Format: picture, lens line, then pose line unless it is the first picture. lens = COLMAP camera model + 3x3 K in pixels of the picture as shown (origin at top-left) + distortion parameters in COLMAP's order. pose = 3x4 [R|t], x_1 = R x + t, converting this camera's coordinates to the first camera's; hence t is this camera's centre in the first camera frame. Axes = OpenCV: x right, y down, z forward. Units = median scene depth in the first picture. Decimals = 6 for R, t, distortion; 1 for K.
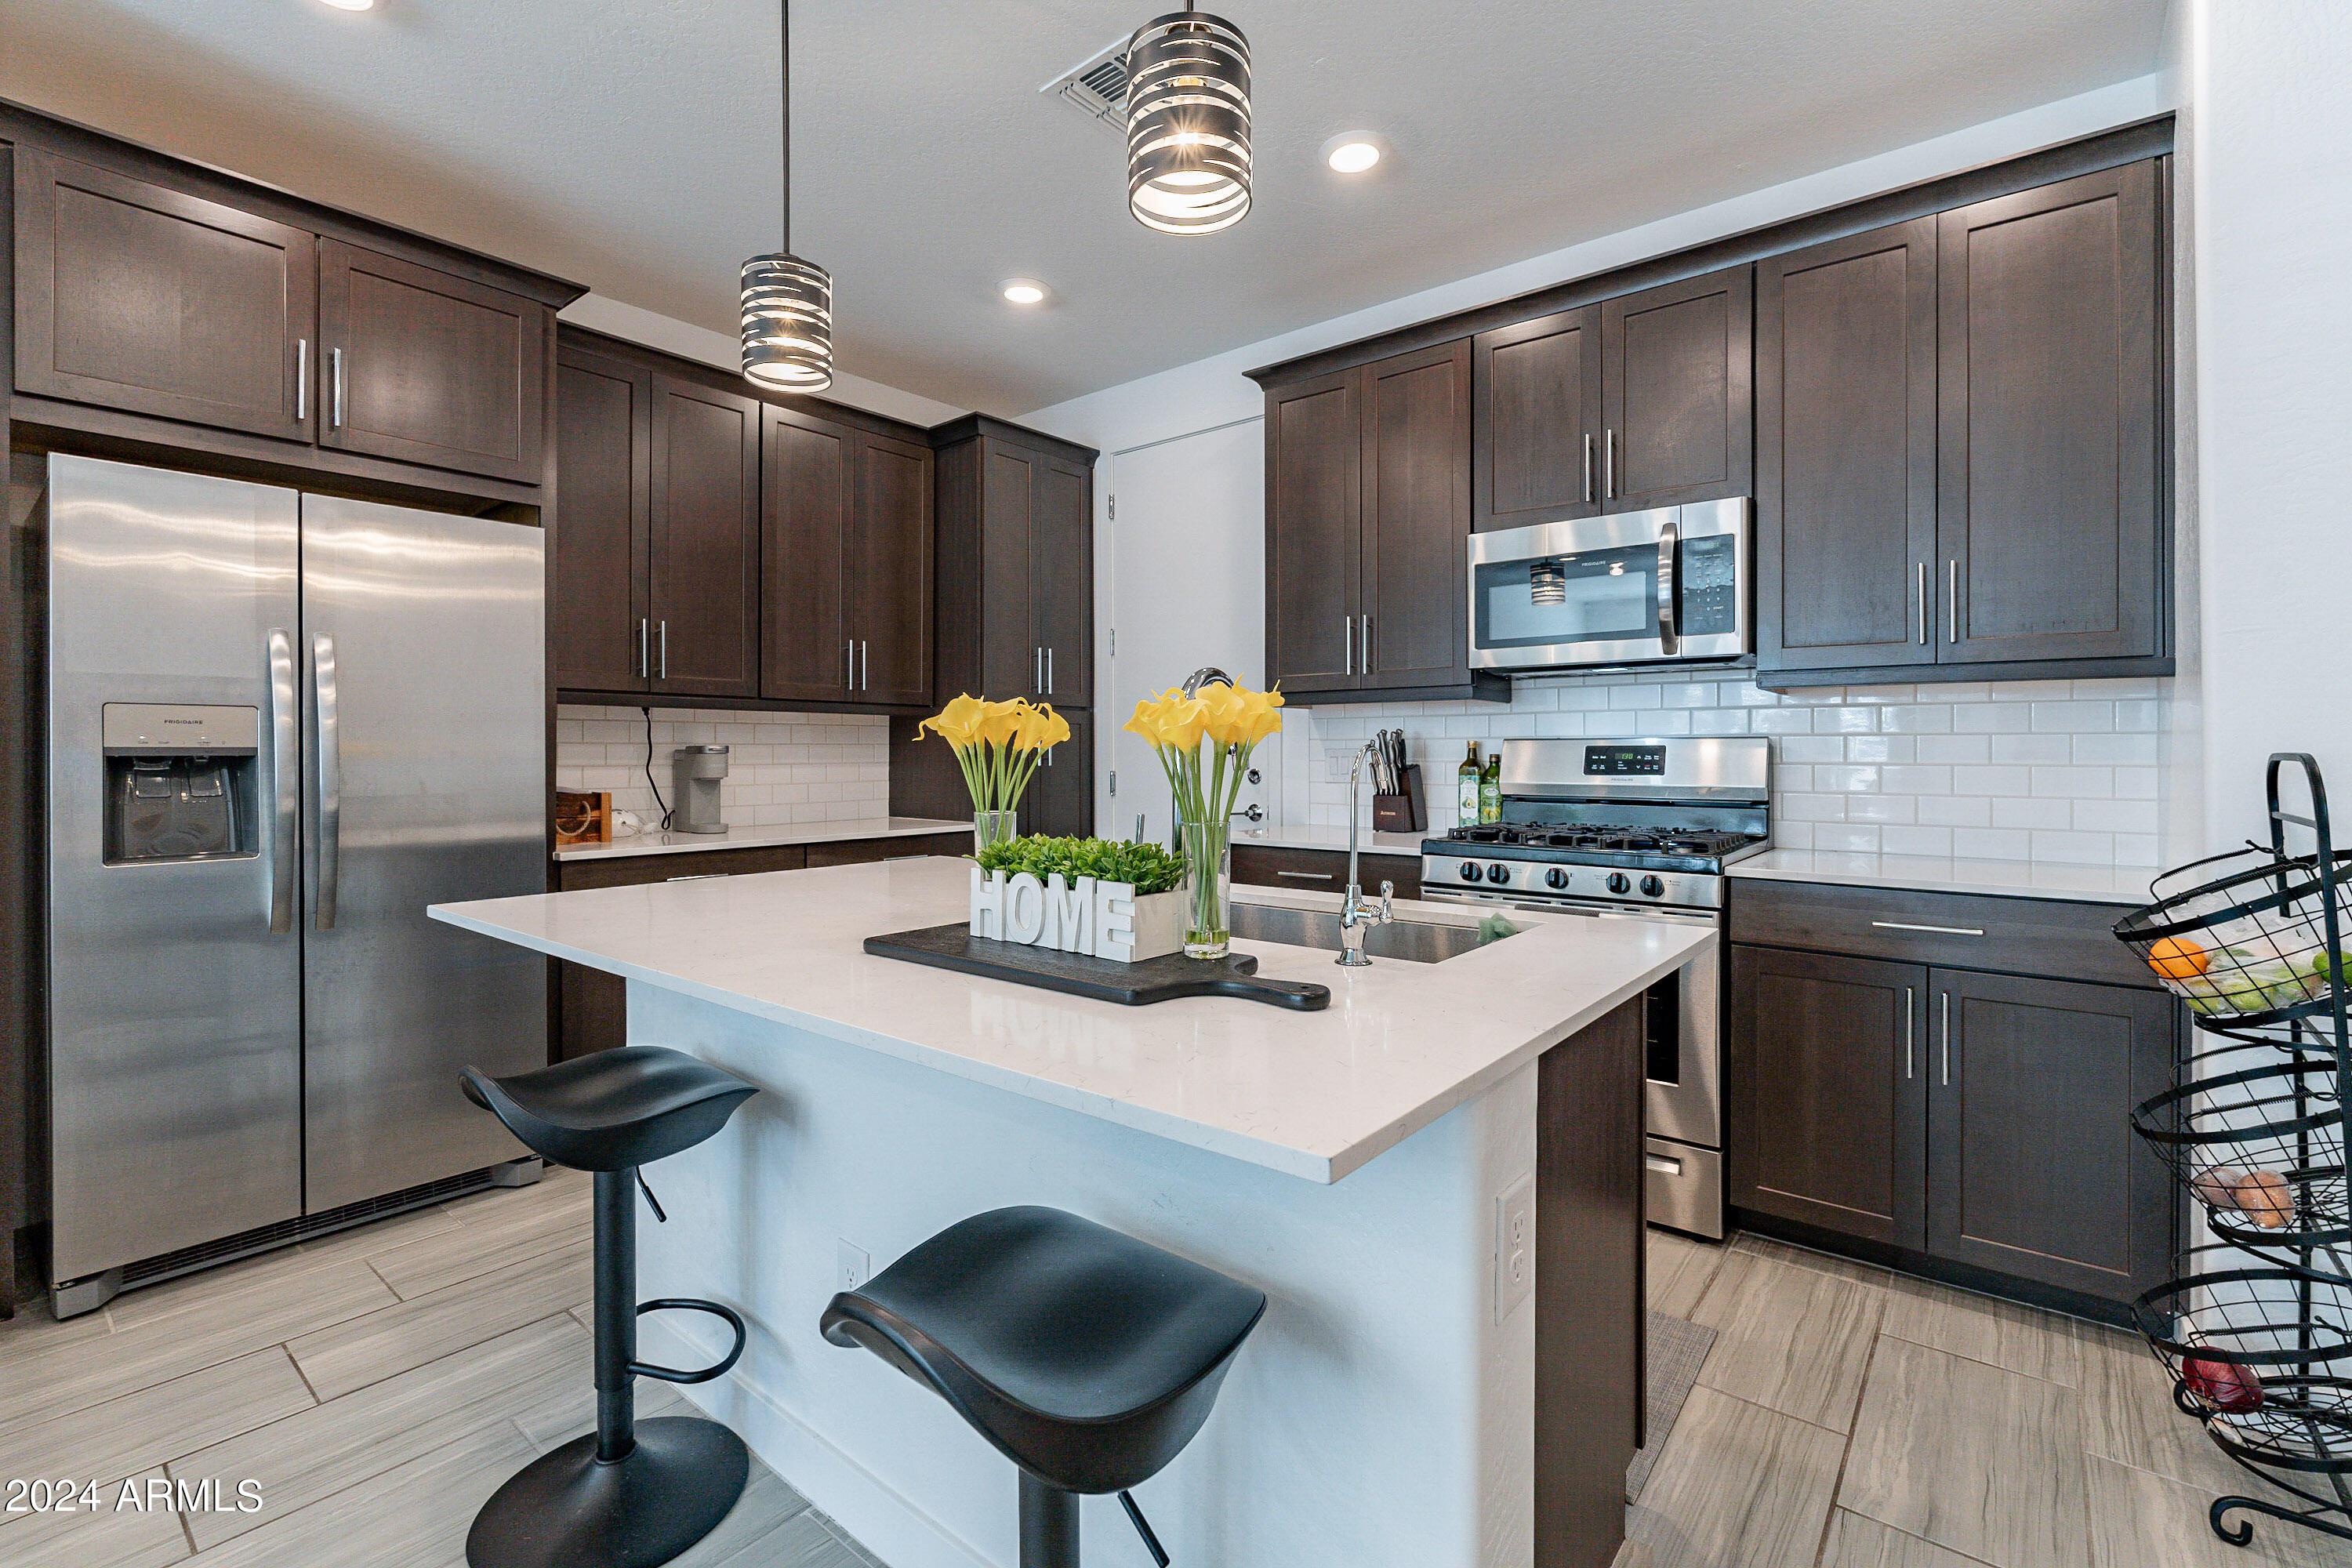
lens RADIAL K [[1034.5, 0, 1180.4], [0, 1034.5, 766.0], [0, 0, 1]] dist [-0.003313, 0.000218]
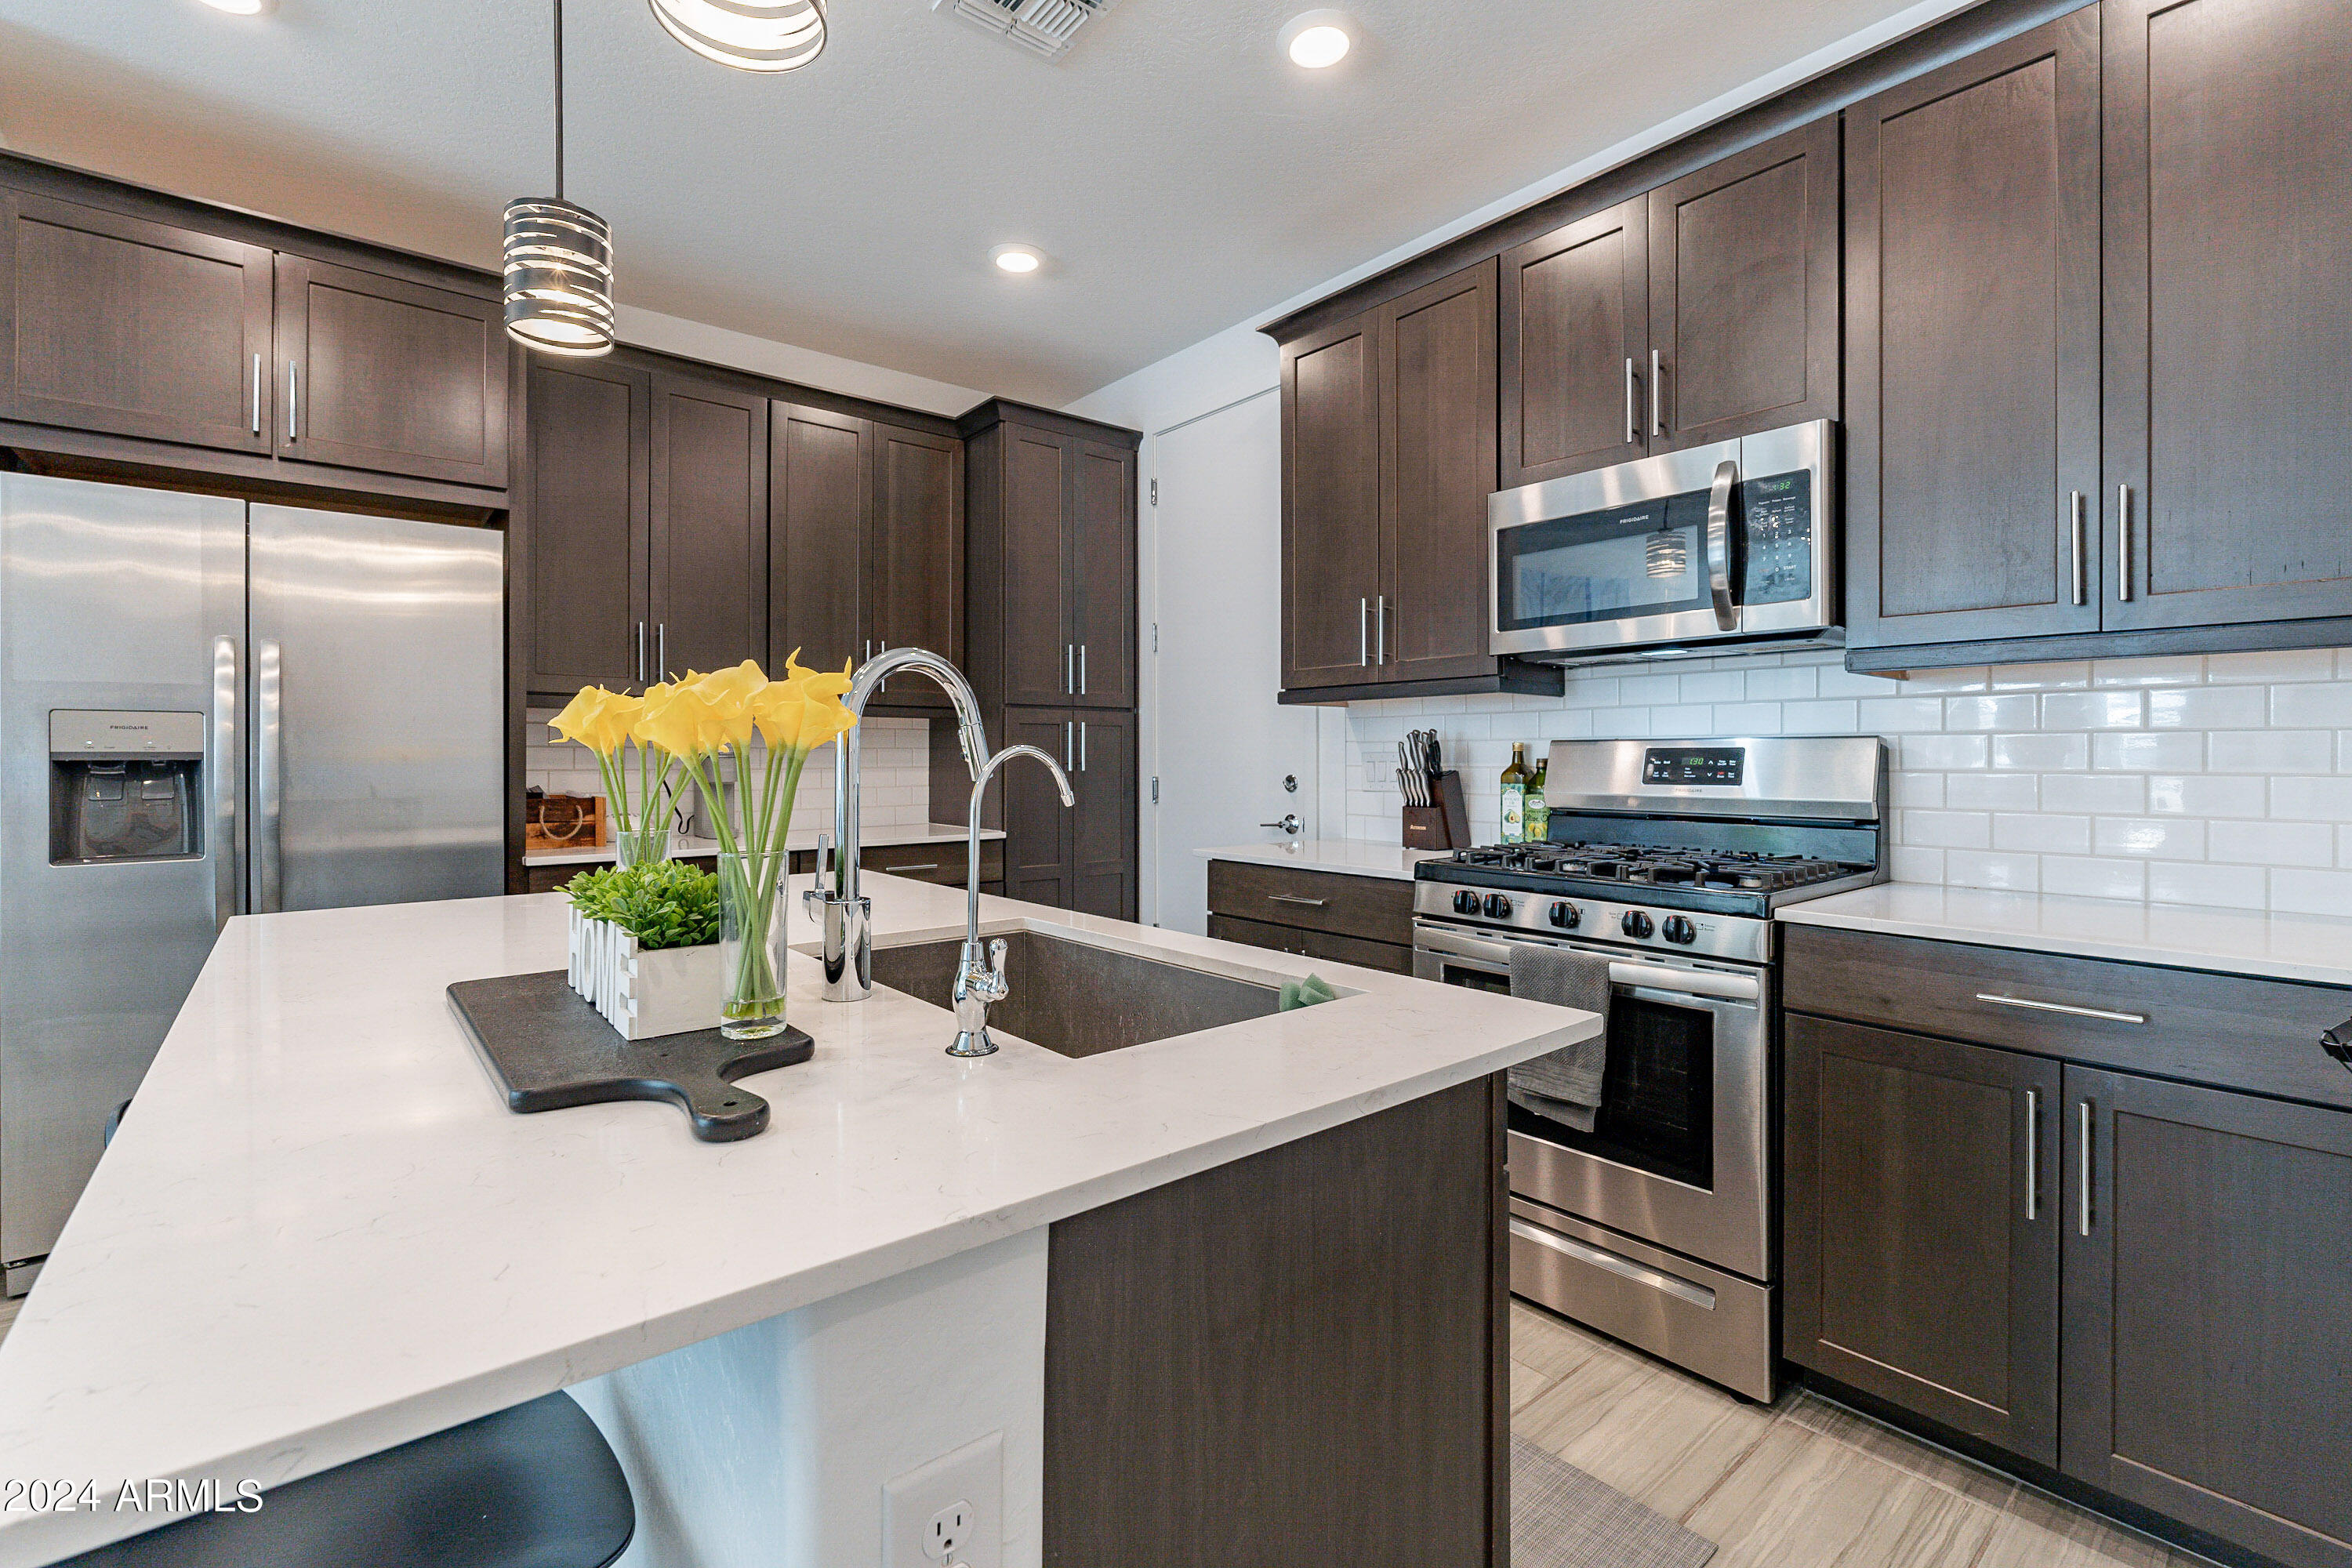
lens RADIAL K [[1034.5, 0, 1169.4], [0, 1034.5, 767.7], [0, 0, 1]] dist [-0.003313, 0.000218]
pose [[0.980942, 0.001658, -0.194292, 0.214114], [-0.002083, 0.999996, -0.001987, -0.002107], [0.194288, 0.002354, 0.980942, 0.157158]]
